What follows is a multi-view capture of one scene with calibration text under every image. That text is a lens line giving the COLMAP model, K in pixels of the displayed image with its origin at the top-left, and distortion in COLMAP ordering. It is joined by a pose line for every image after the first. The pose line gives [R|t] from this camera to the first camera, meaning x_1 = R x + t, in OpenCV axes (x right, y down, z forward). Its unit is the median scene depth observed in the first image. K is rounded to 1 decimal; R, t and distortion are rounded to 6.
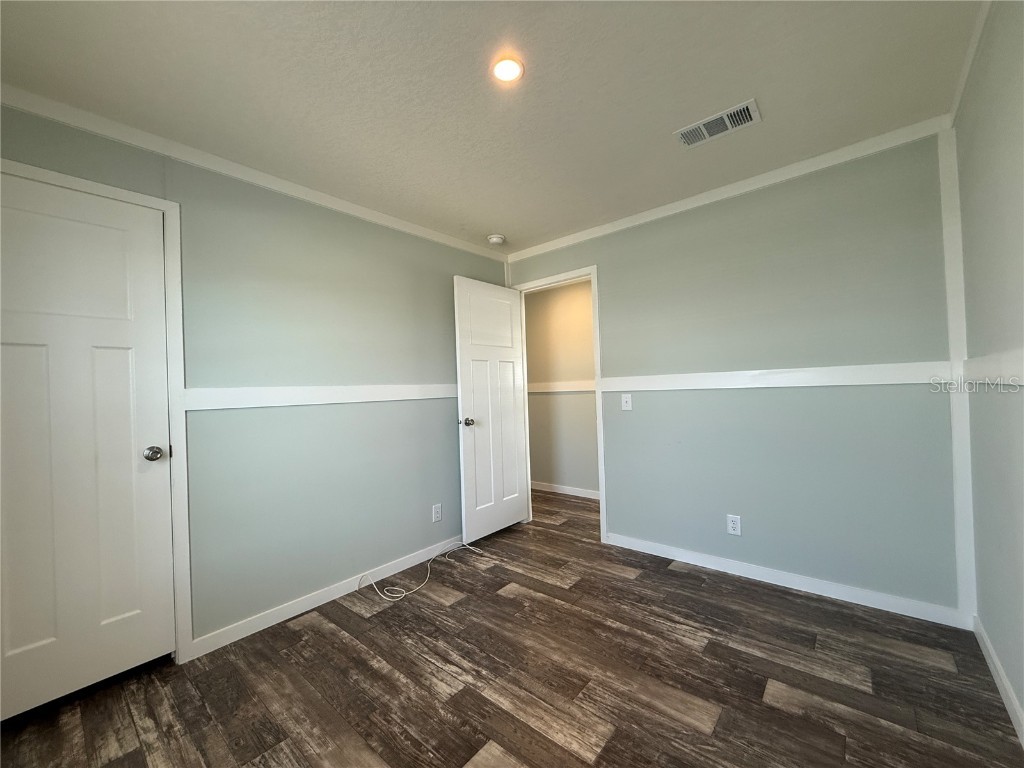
lens RADIAL K [[411.6, 0, 511.9], [0, 411.6, 383.6], [0, 0, 1]] dist [0.014447, 0.000262]
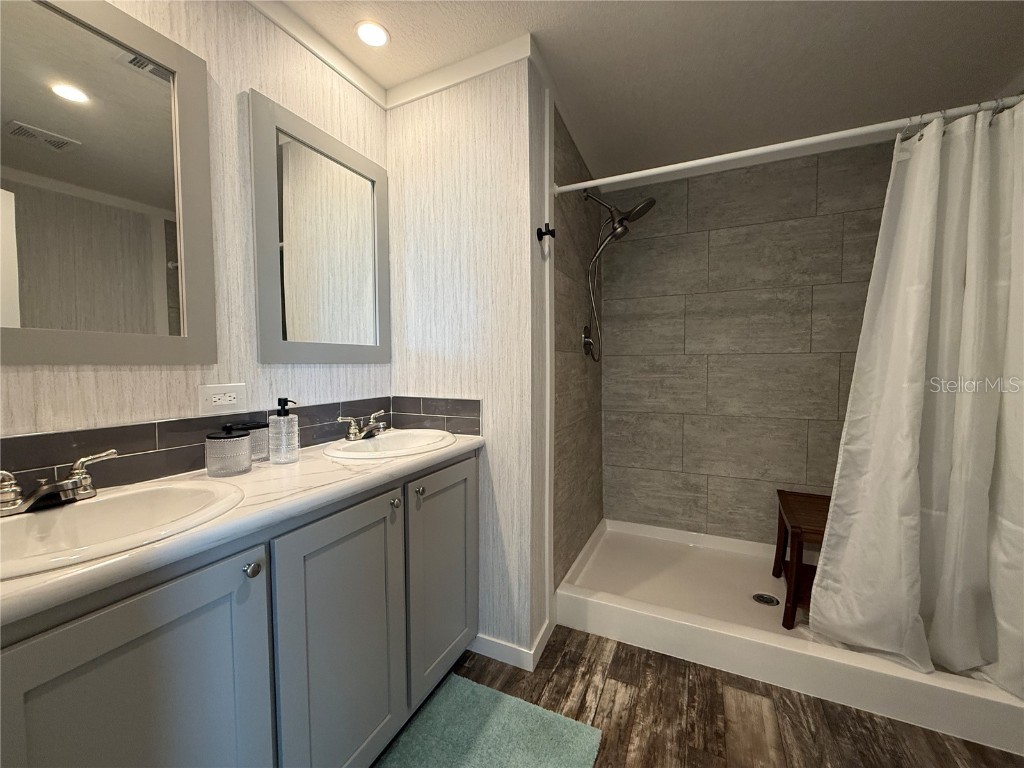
lens RADIAL K [[411.6, 0, 513.1], [0, 411.6, 387.3], [0, 0, 1]] dist [0.014447, 0.000262]
pose [[-0.266563, -0.021952, 0.963568, -1.084649], [-0.000618, 0.999744, 0.022606, 0.049407], [-0.963817, 0.005430, -0.266508, 1.661606]]
